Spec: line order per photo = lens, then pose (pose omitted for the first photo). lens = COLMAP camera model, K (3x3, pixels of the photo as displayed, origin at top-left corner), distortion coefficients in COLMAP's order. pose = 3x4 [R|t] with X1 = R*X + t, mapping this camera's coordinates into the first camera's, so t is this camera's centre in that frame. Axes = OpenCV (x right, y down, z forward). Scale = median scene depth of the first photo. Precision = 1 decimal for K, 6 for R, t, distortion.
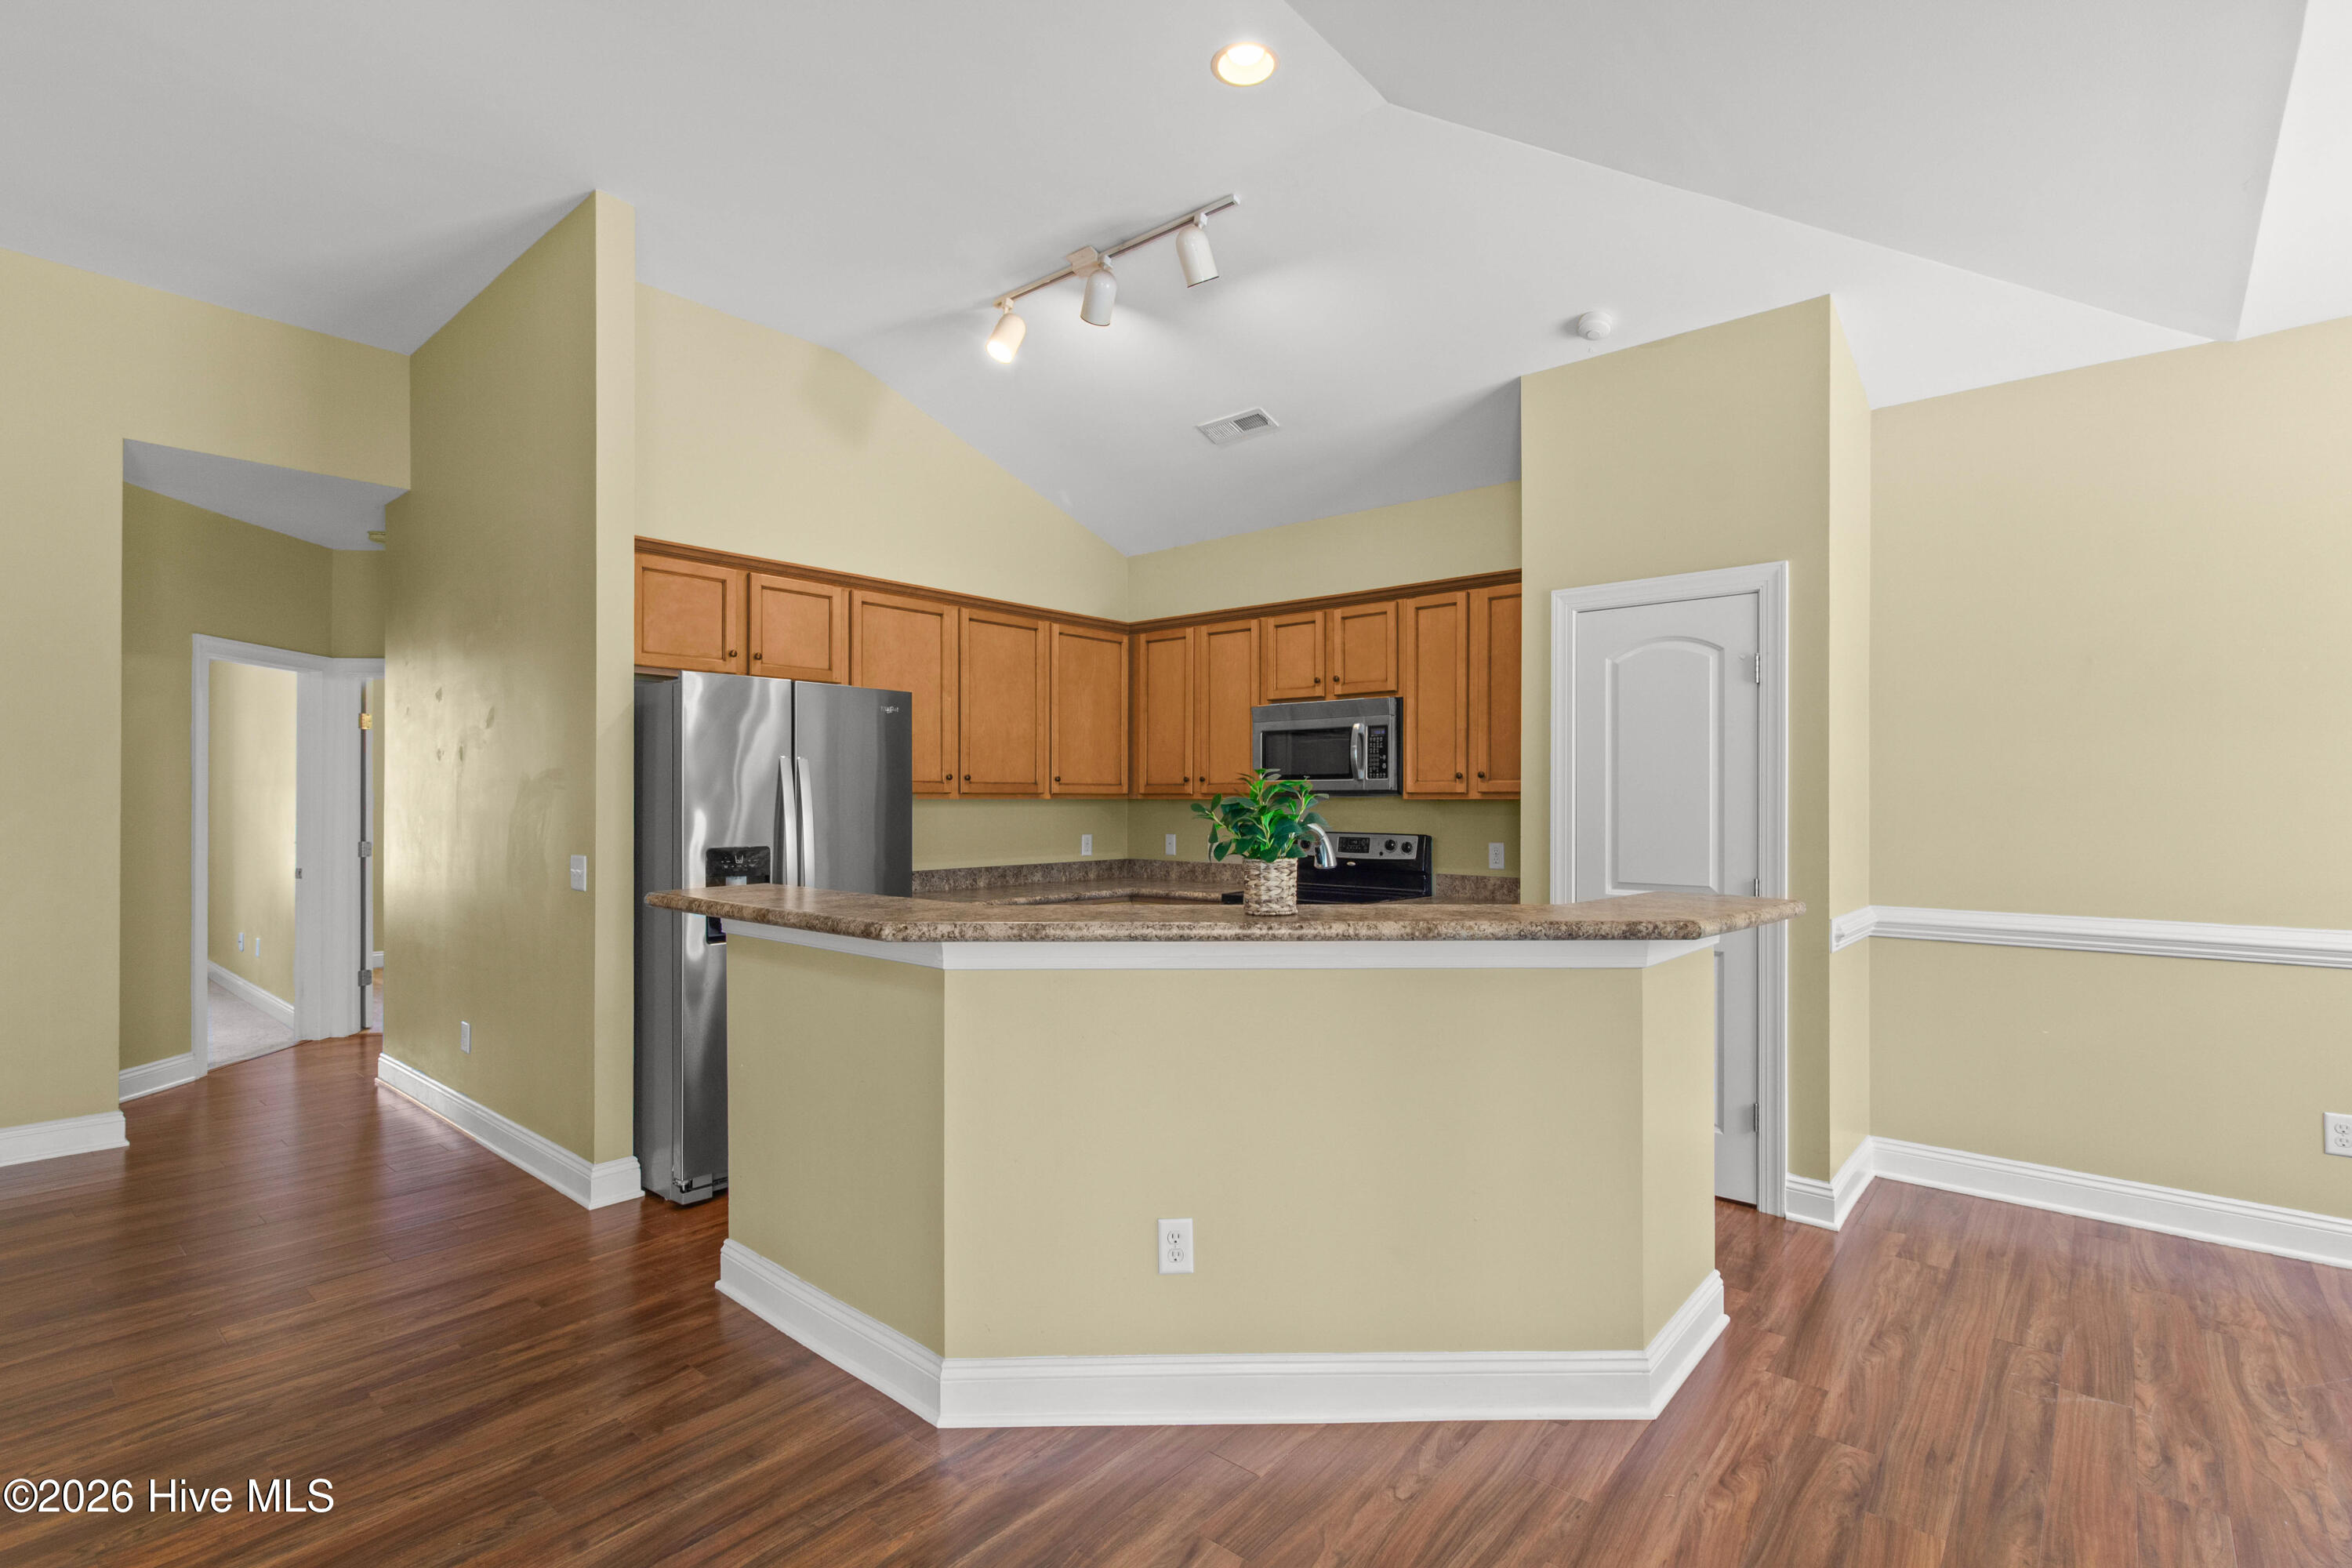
lens RADIAL K [[1100.4, 0, 1176.7], [0, 1100.4, 793.5], [0, 0, 1]] dist [0.002327, 0.001562]
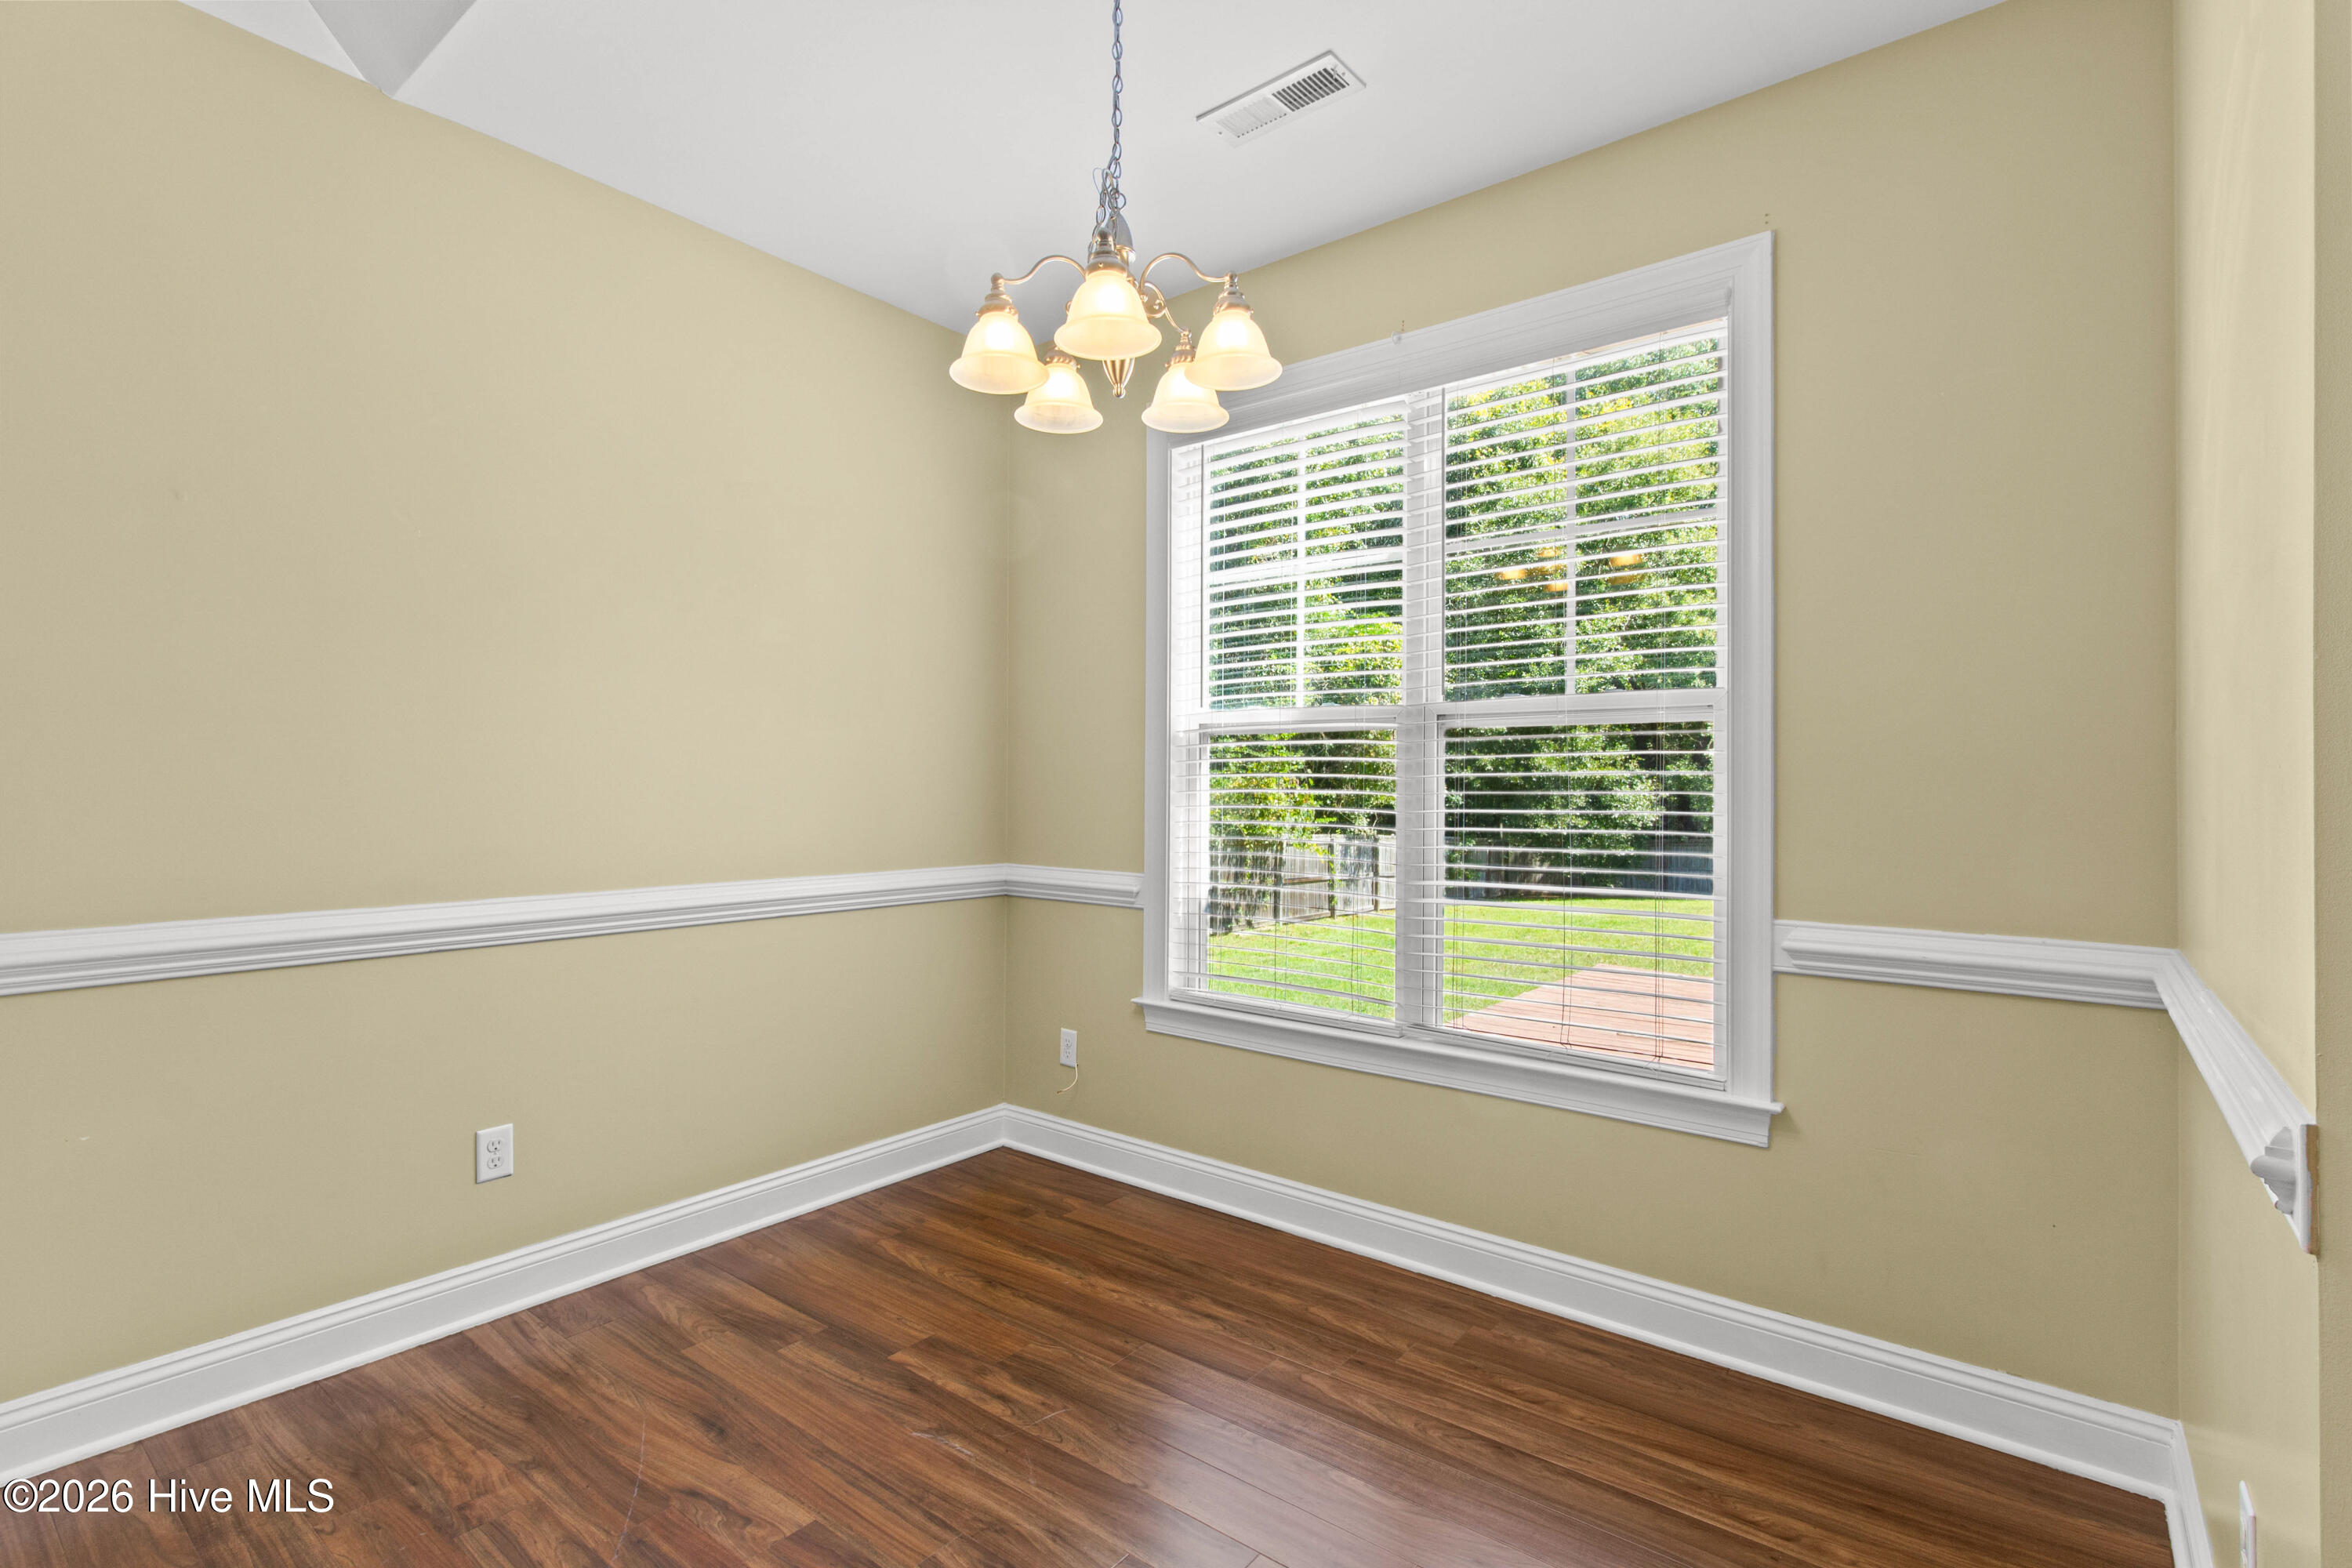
lens RADIAL K [[1100.4, 0, 1183.4], [0, 1100.4, 785.9], [0, 0, 1]] dist [0.002327, 0.001562]
pose [[-0.035874, 0.005367, 0.999342, 0.262070], [-0.008473, 0.999948, -0.005674, 0.044573], [-0.999320, -0.008671, -0.035826, 0.593990]]
